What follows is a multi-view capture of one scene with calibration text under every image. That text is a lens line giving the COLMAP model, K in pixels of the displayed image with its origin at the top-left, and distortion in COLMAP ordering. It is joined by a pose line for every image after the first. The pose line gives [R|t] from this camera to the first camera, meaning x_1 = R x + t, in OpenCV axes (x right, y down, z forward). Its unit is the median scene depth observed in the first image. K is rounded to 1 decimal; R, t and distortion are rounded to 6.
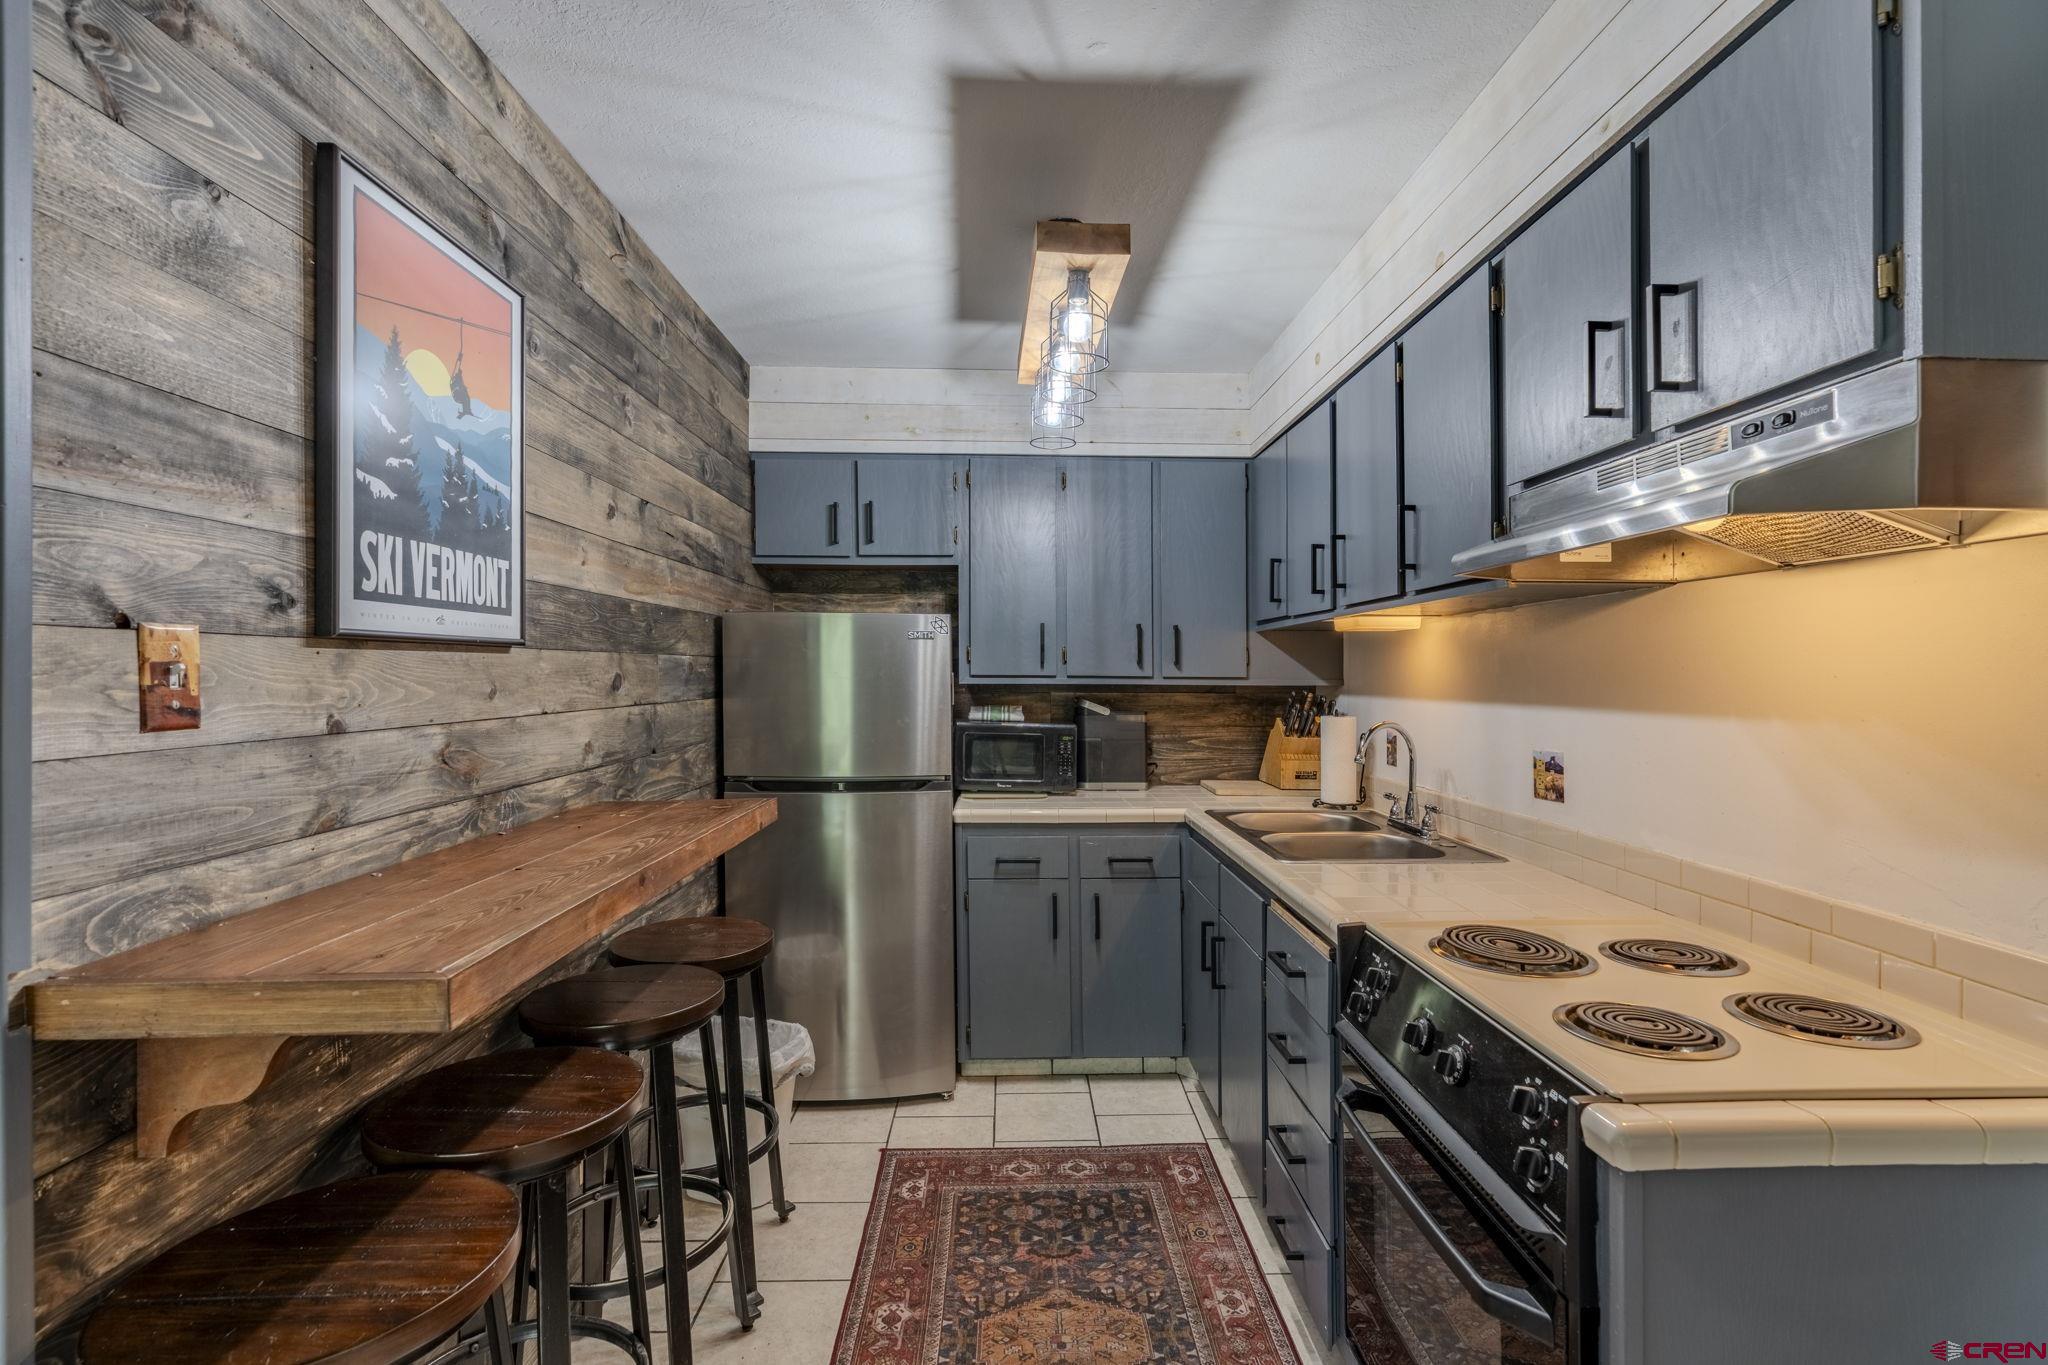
lens RADIAL K [[945.5, 0, 1039.1], [0, 945.5, 673.8], [0, 0, 1]] dist [-0.011825, 0.003556]
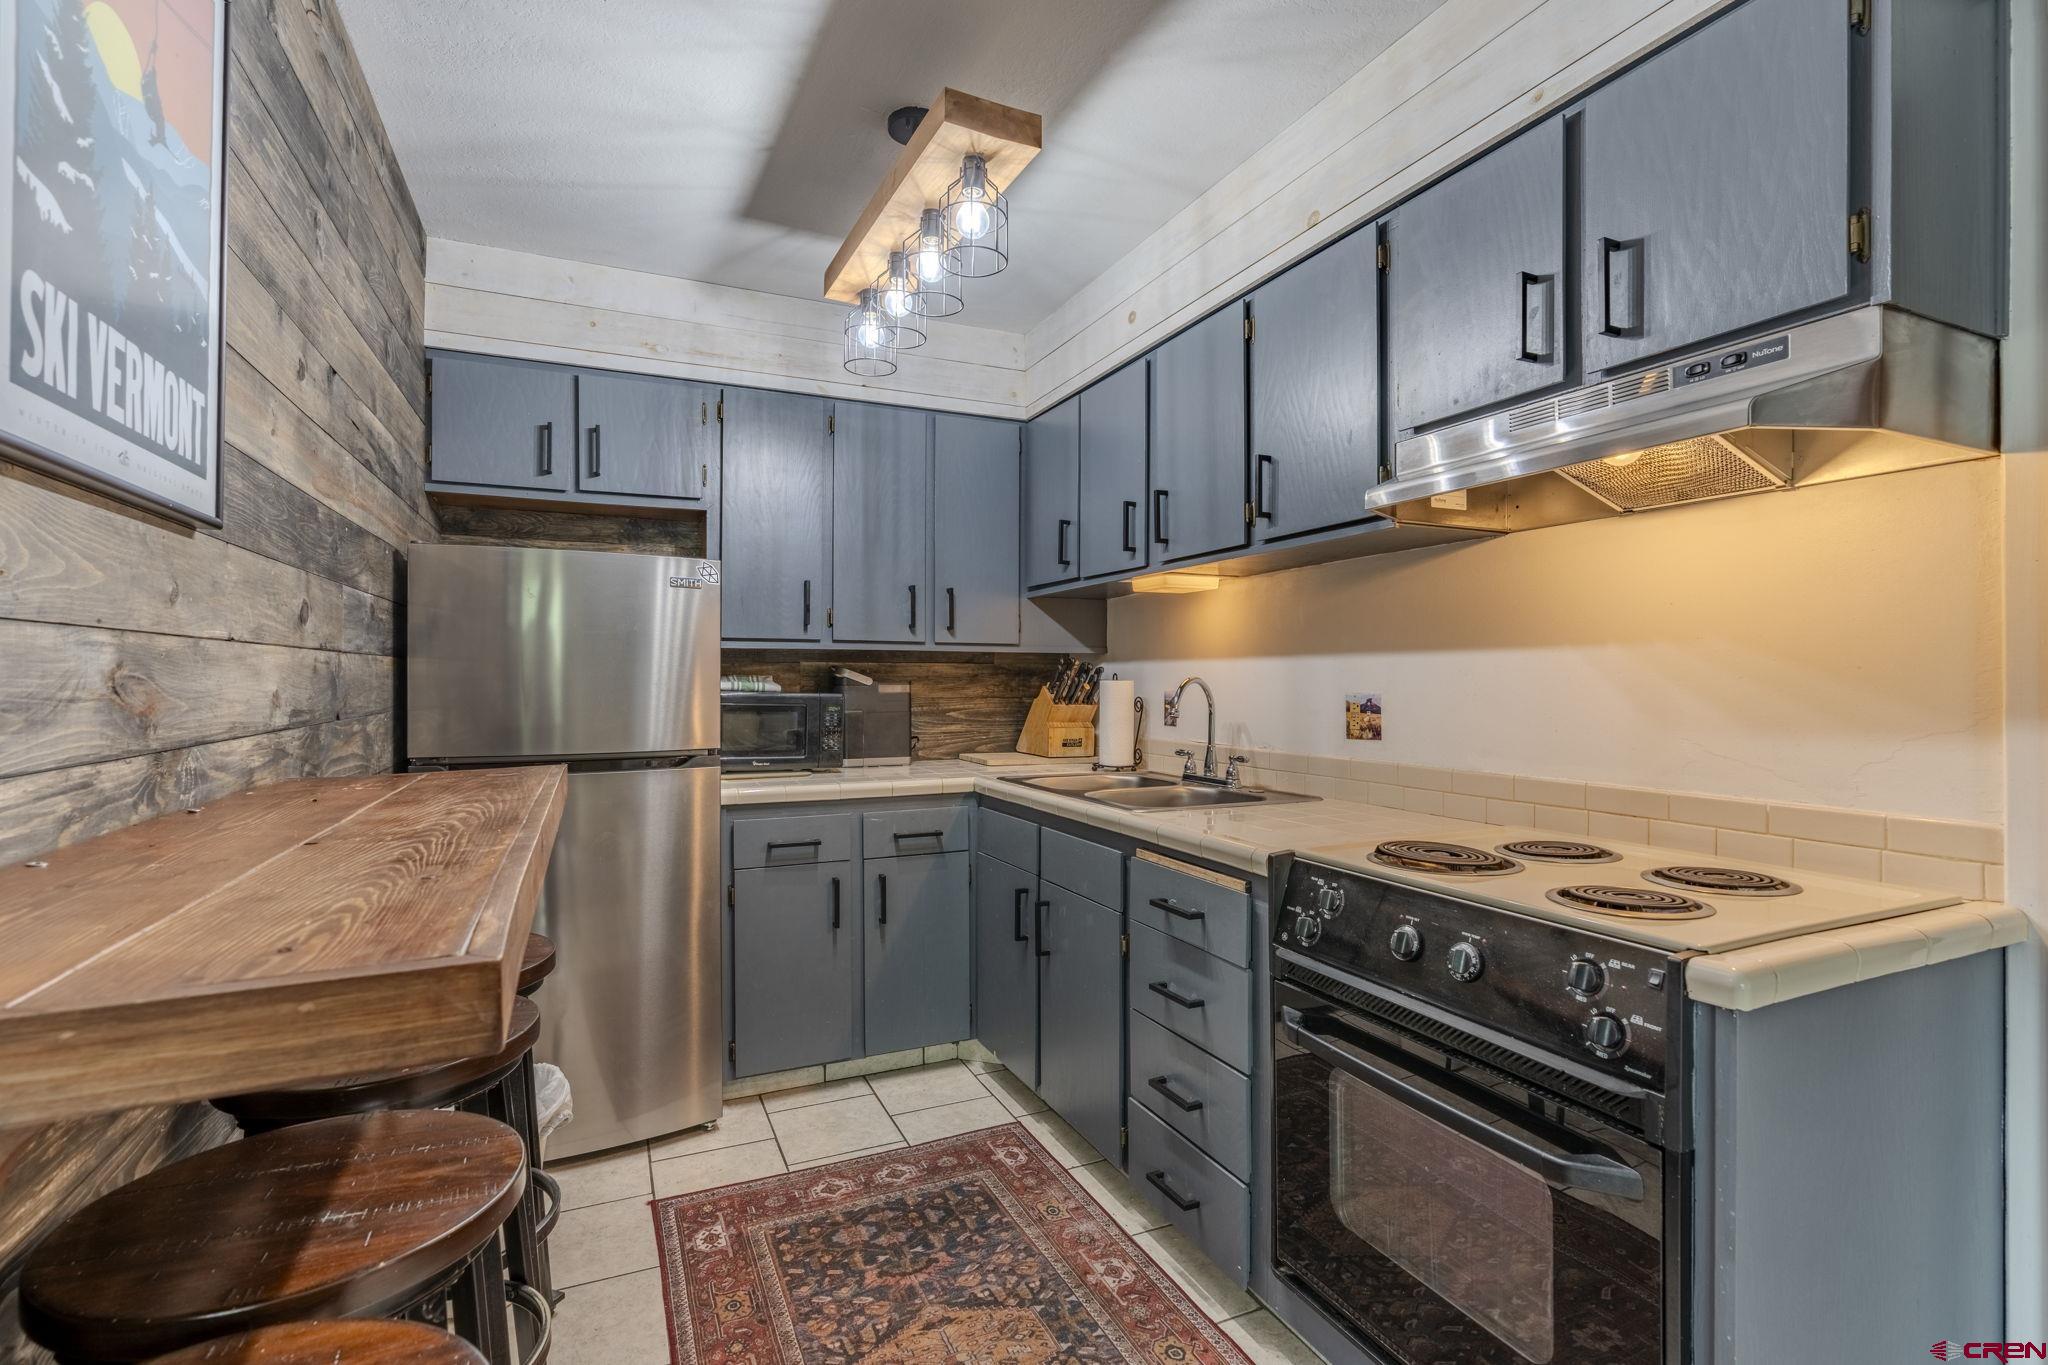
lens RADIAL K [[945.5, 0, 1039.1], [0, 945.5, 673.8], [0, 0, 1]] dist [-0.011825, 0.003556]
pose [[0.918388, 0.001817, 0.395678, -0.214967], [0.000856, 0.999978, -0.006578, 0.058818], [-0.395681, 0.006380, 0.918366, 0.129731]]
